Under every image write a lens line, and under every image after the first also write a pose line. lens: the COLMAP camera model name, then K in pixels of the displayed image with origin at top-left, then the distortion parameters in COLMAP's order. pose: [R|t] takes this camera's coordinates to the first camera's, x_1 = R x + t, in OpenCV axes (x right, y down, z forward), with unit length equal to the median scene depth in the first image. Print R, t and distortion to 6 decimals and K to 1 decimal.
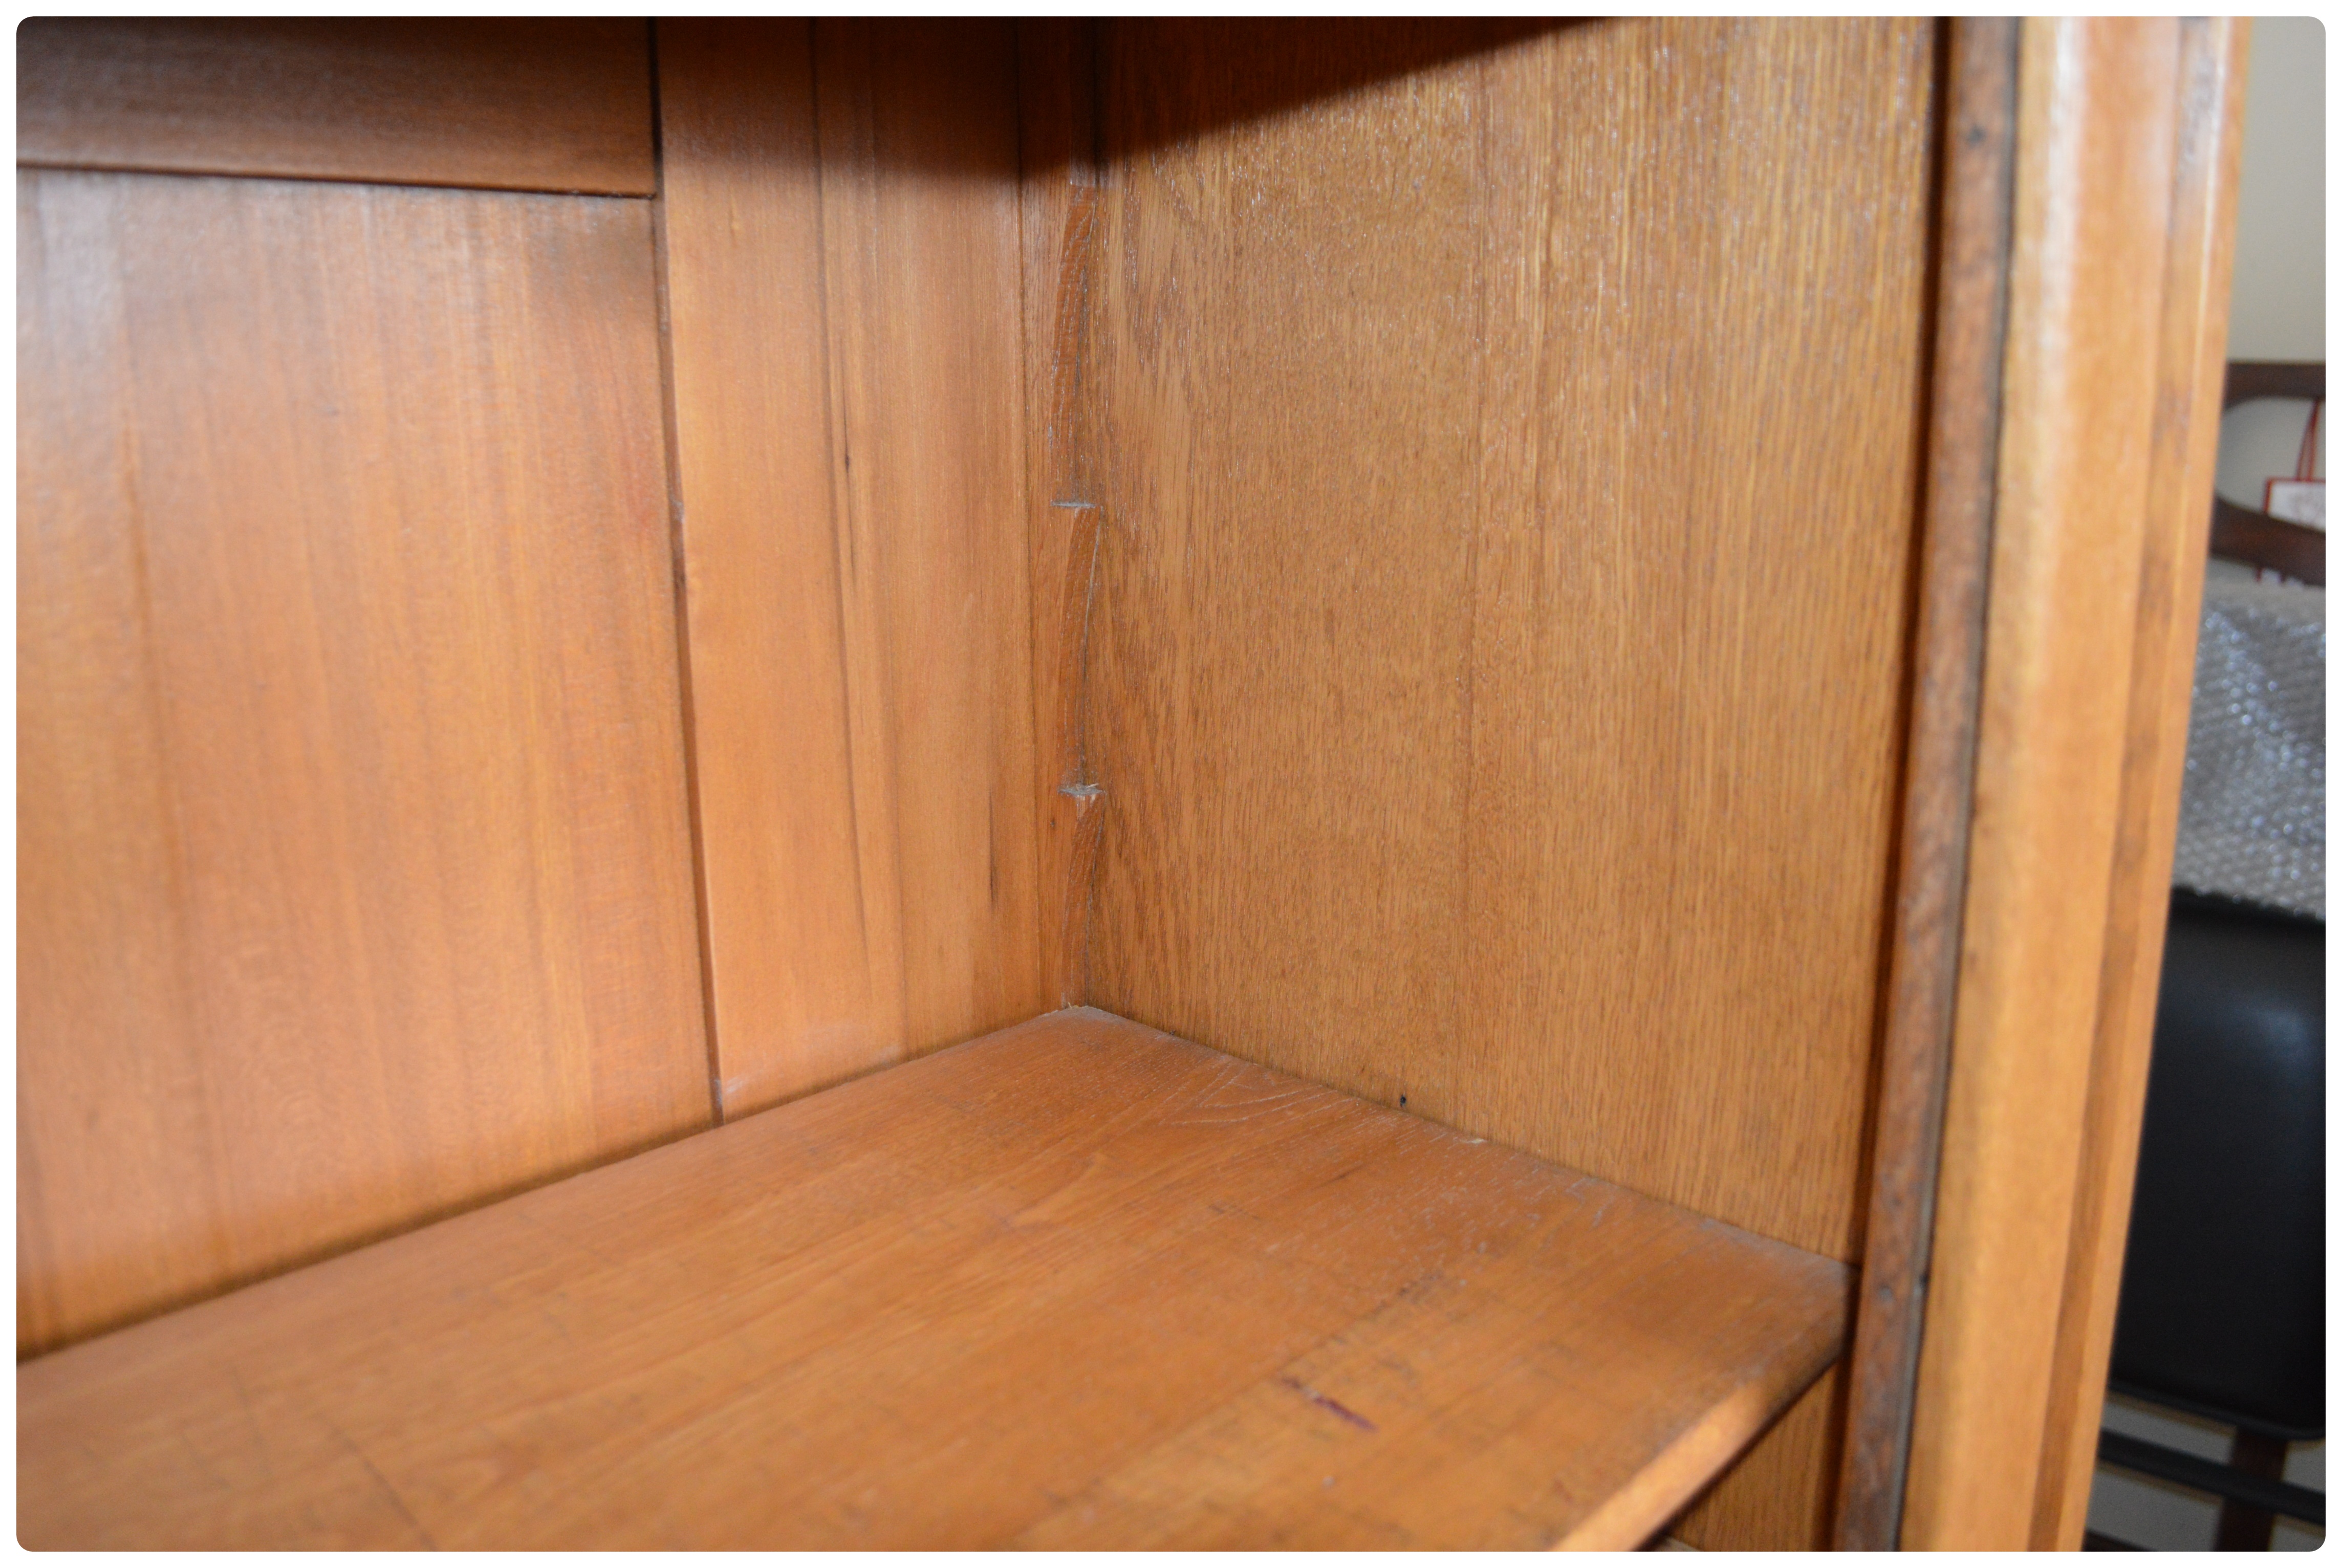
lens RADIAL K [[1825.0, 0, 1171.0], [0, 1825.0, 784.0], [0, 0, 1]] dist [-0.083610, 0.002717]
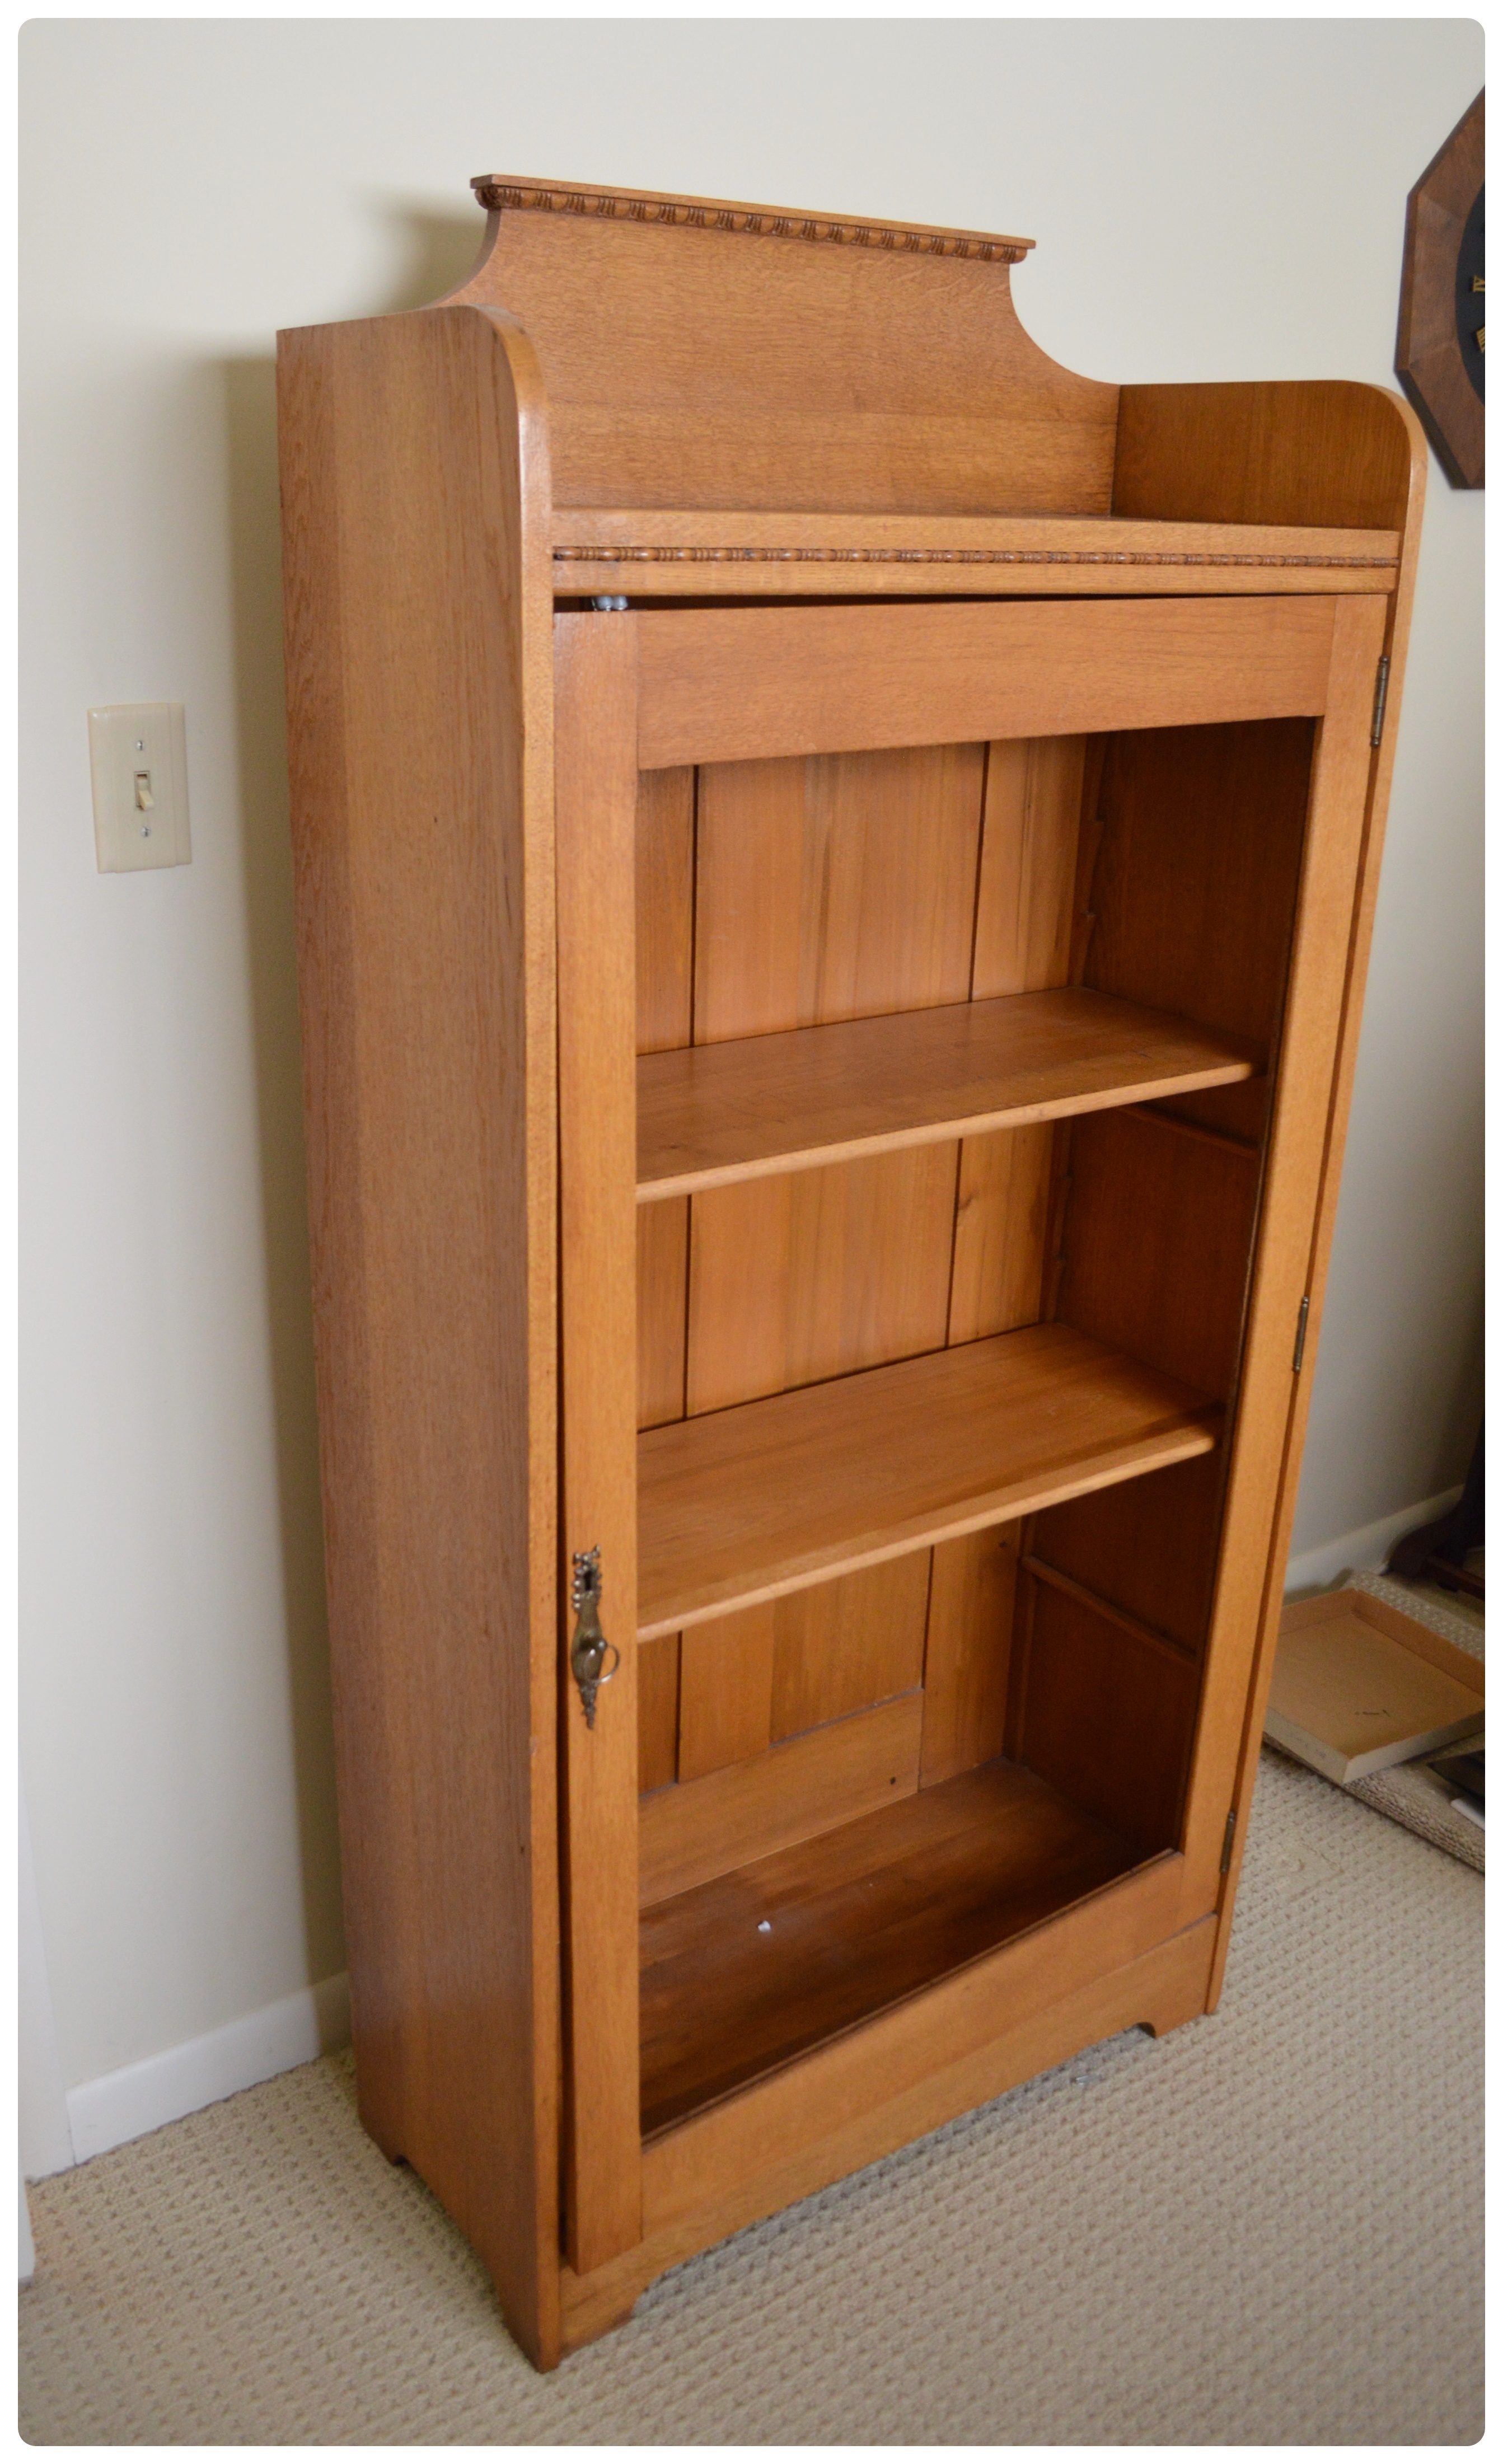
lens RADIAL K [[1993.2, 0, 665.0], [0, 1993.2, 1189.2], [0, 0, 1]] dist [-0.082781, 0.003395]
pose [[0.973760, 0.102565, -0.203153, -0.019960], [-0.078106, 0.989081, 0.124970, 0.113048], [0.213753, -0.105823, 0.971139, -2.716162]]
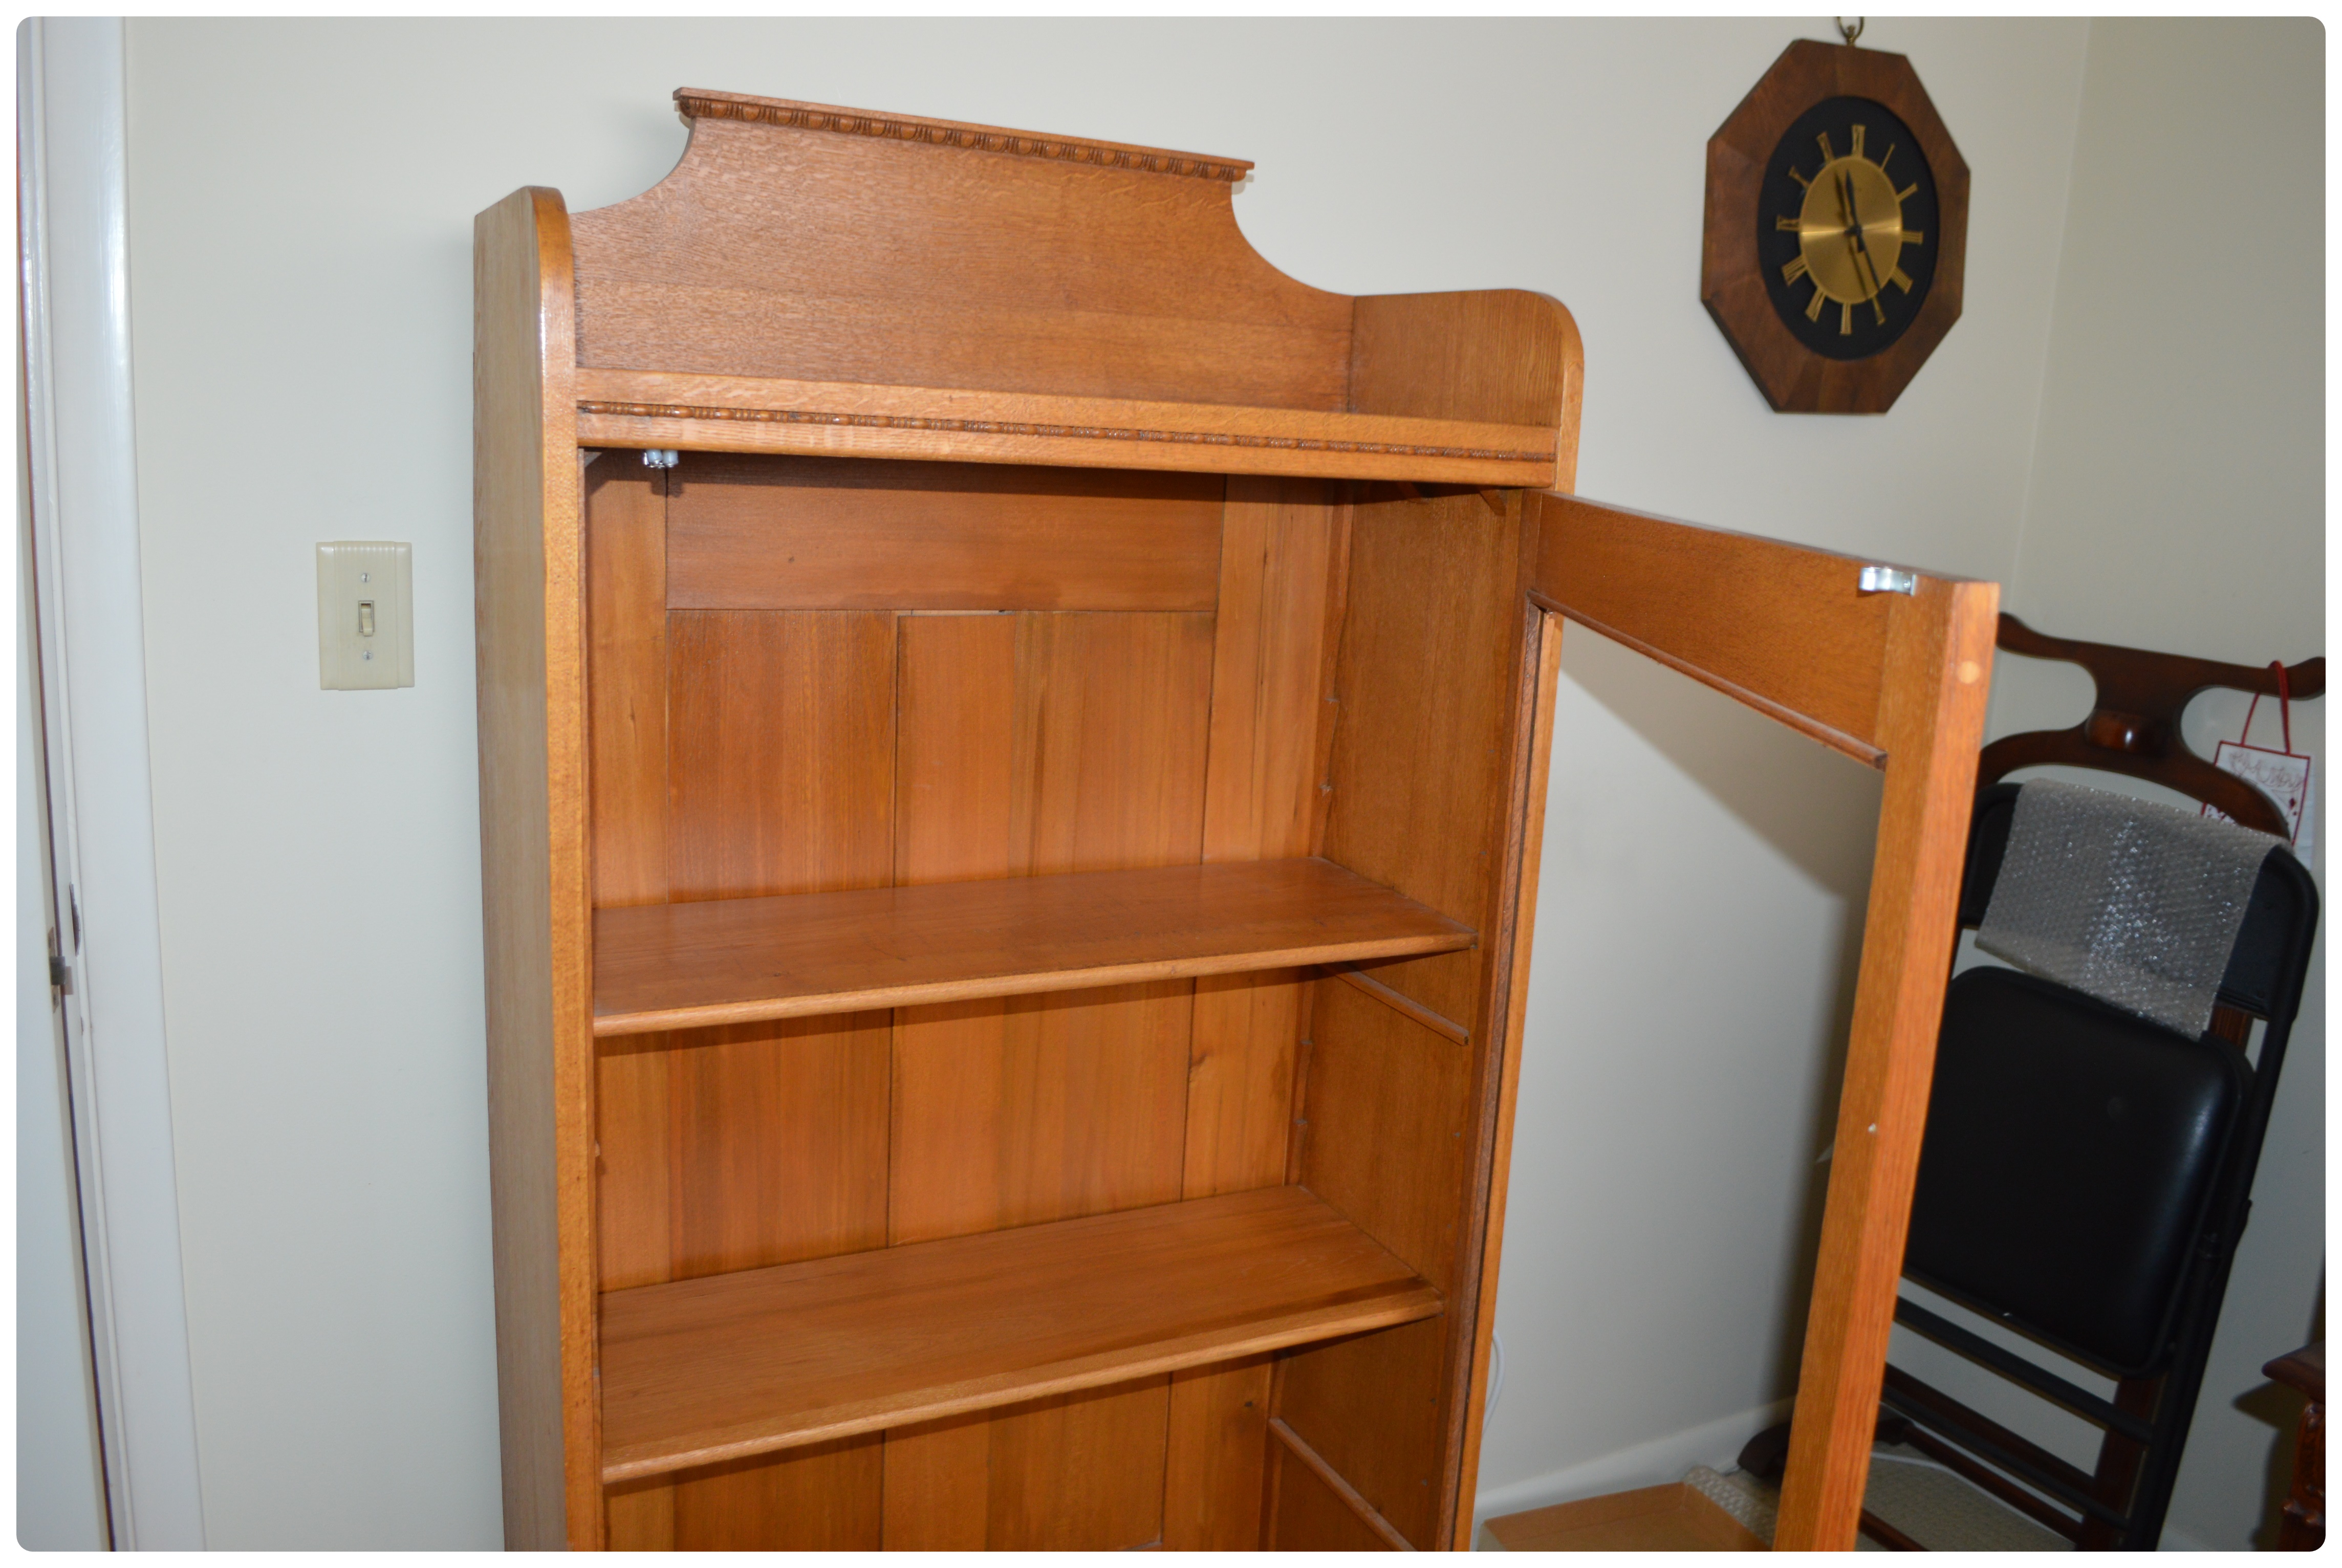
lens RADIAL K [[1819.1, 0, 1171.0], [0, 1819.1, 784.0], [0, 0, 1]] dist [-0.084353, 0.000345]
pose [[0.943588, 0.127780, -0.305473, 0.743081], [-0.137063, 0.990521, -0.009041, 0.070652], [0.301422, 0.050400, 0.952158, -2.353409]]
